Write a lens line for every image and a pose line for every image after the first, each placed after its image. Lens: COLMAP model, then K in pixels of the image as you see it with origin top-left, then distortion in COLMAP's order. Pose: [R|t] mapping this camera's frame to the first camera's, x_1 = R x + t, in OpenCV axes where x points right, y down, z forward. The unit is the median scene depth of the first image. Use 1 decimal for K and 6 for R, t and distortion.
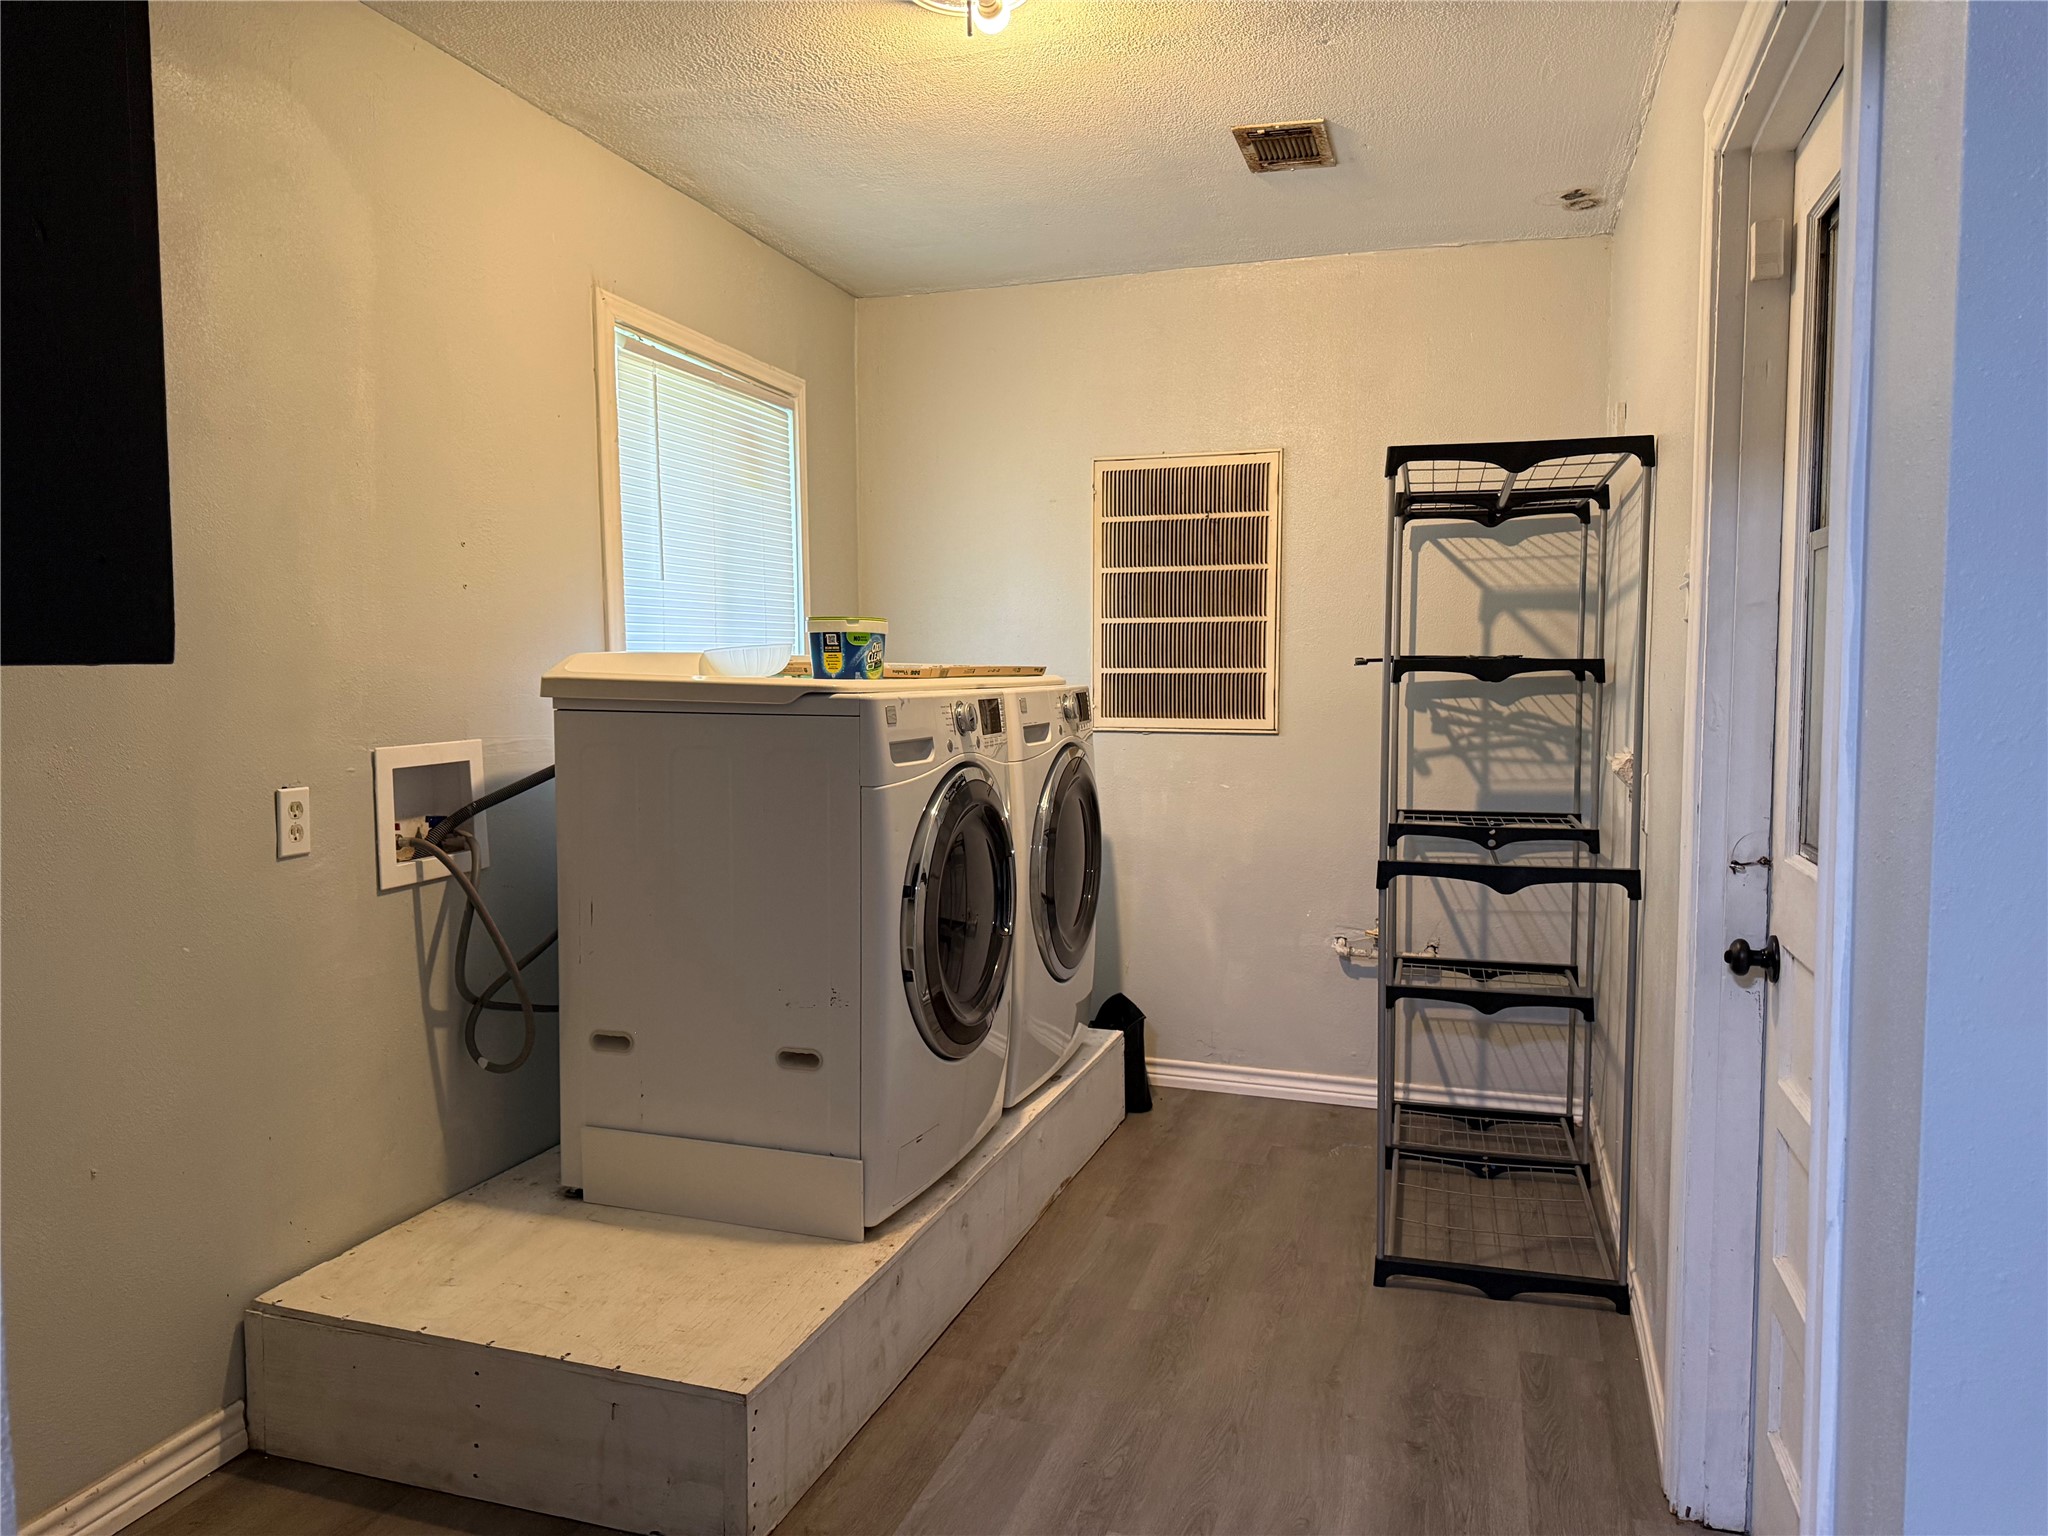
lens RADIAL K [[1441.3, 0, 1024.0], [0, 1441.3, 768.0], [0, 0, 1]] dist [0.059746, -0.105996]
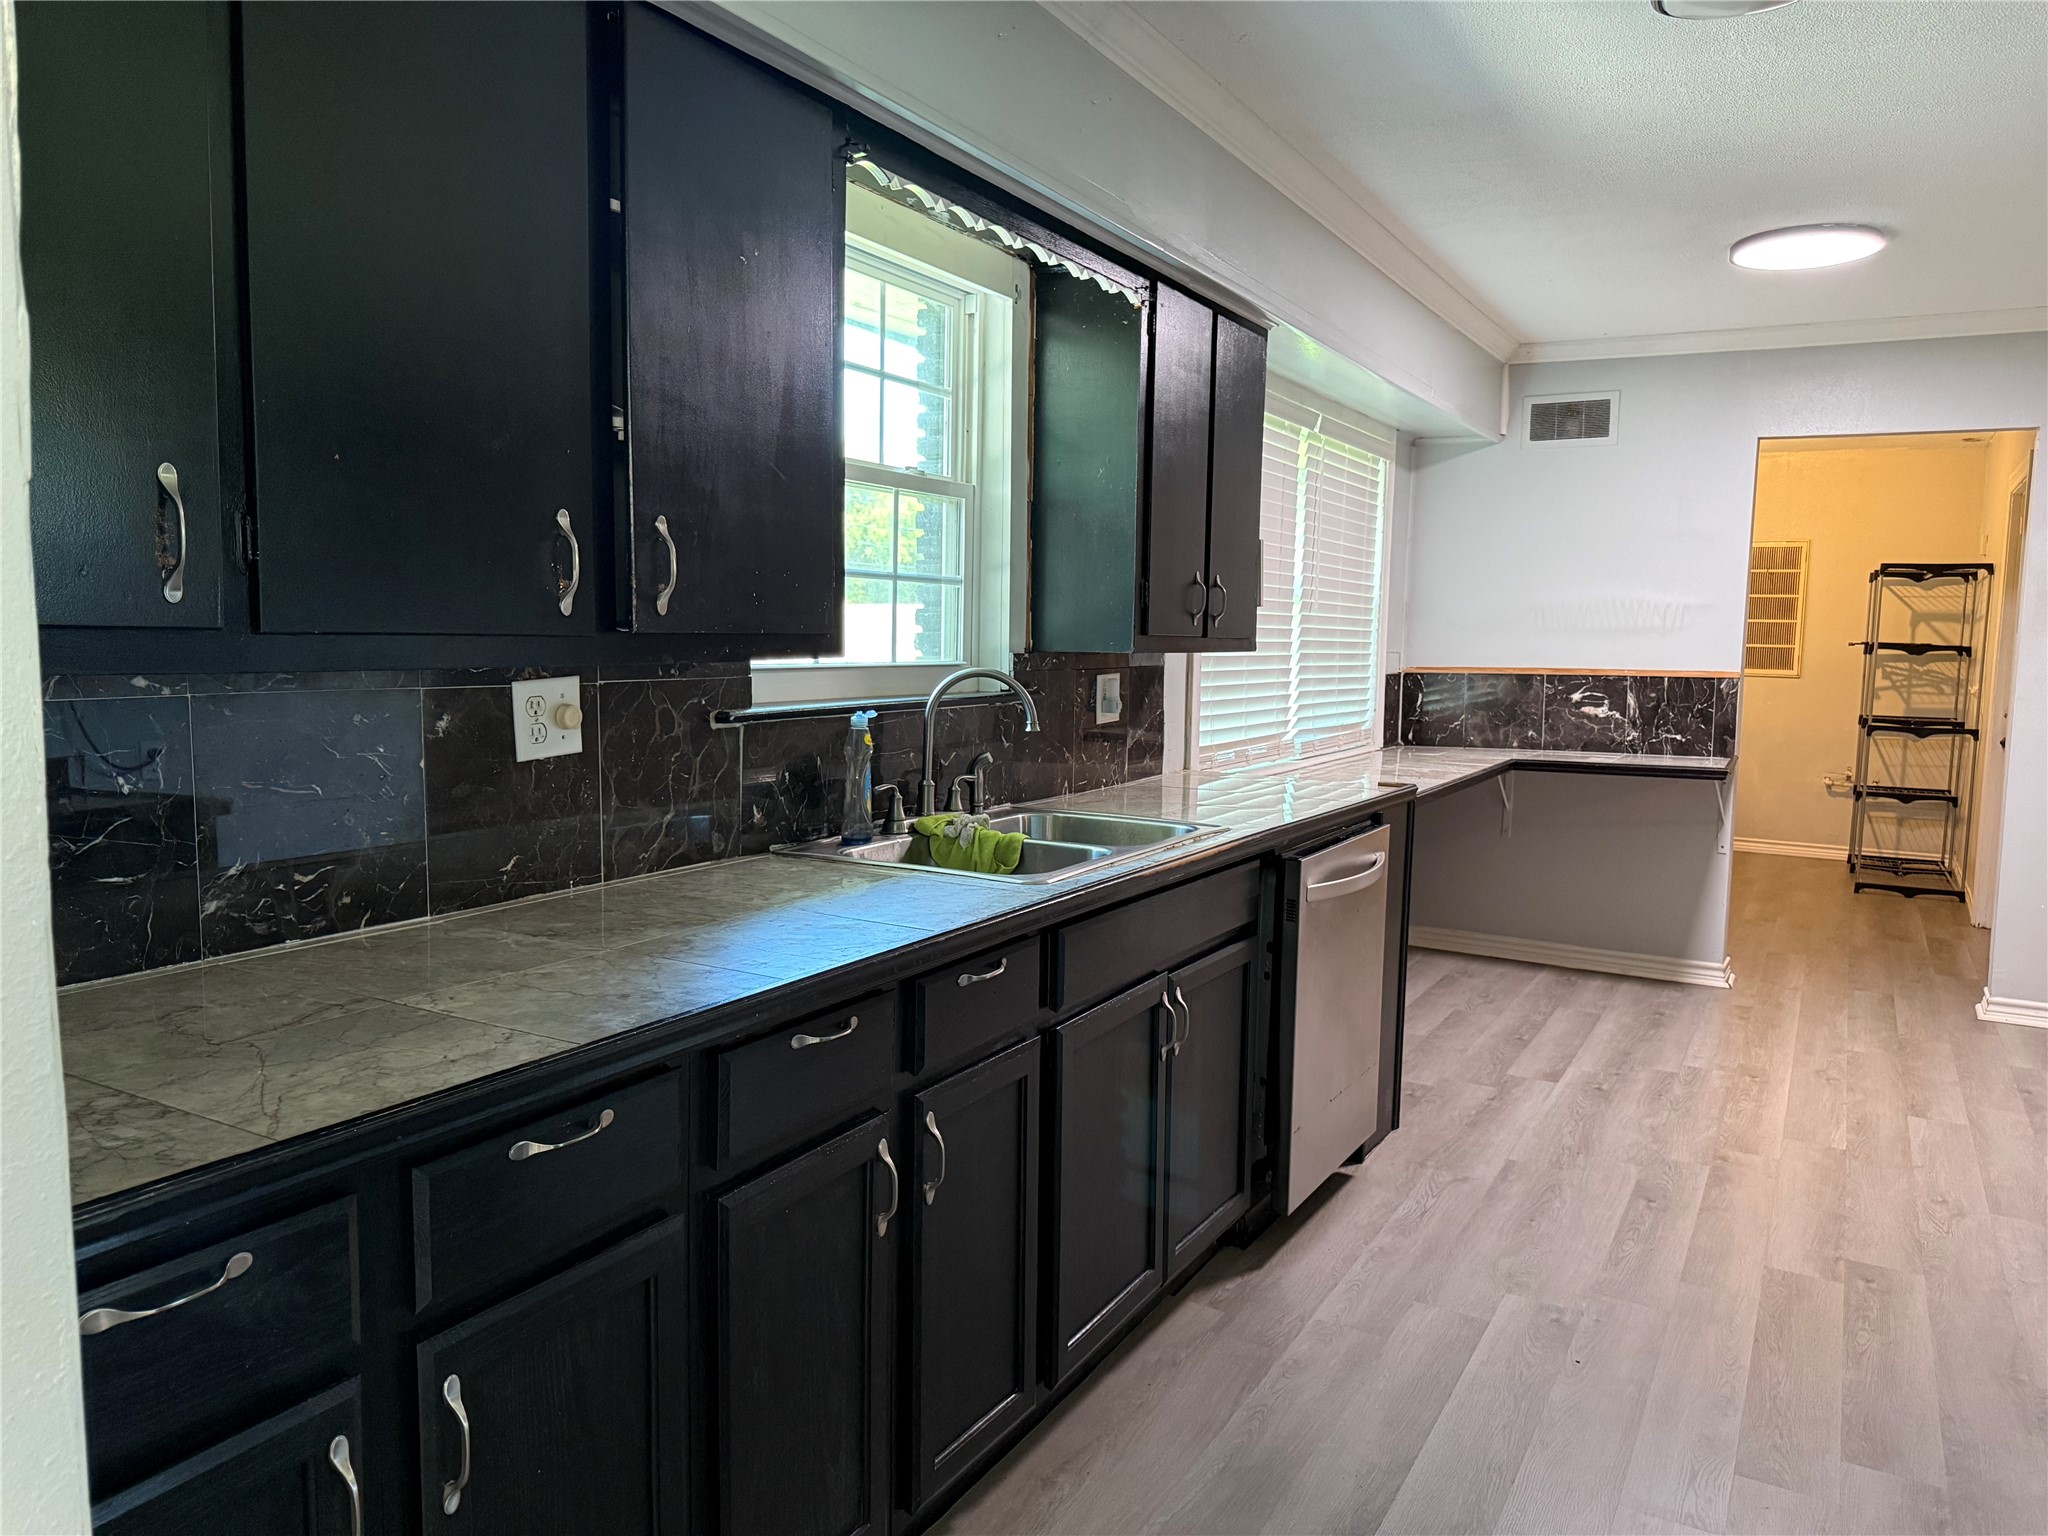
lens RADIAL K [[1441.3, 0, 1024.0], [0, 1441.3, 768.0], [0, 0, 1]] dist [0.059746, -0.105996]
pose [[0.977350, 0.042586, -0.207299, -0.500368], [-0.036035, 0.998728, 0.035280, 0.076801], [0.208537, -0.027011, 0.977641, -1.343112]]
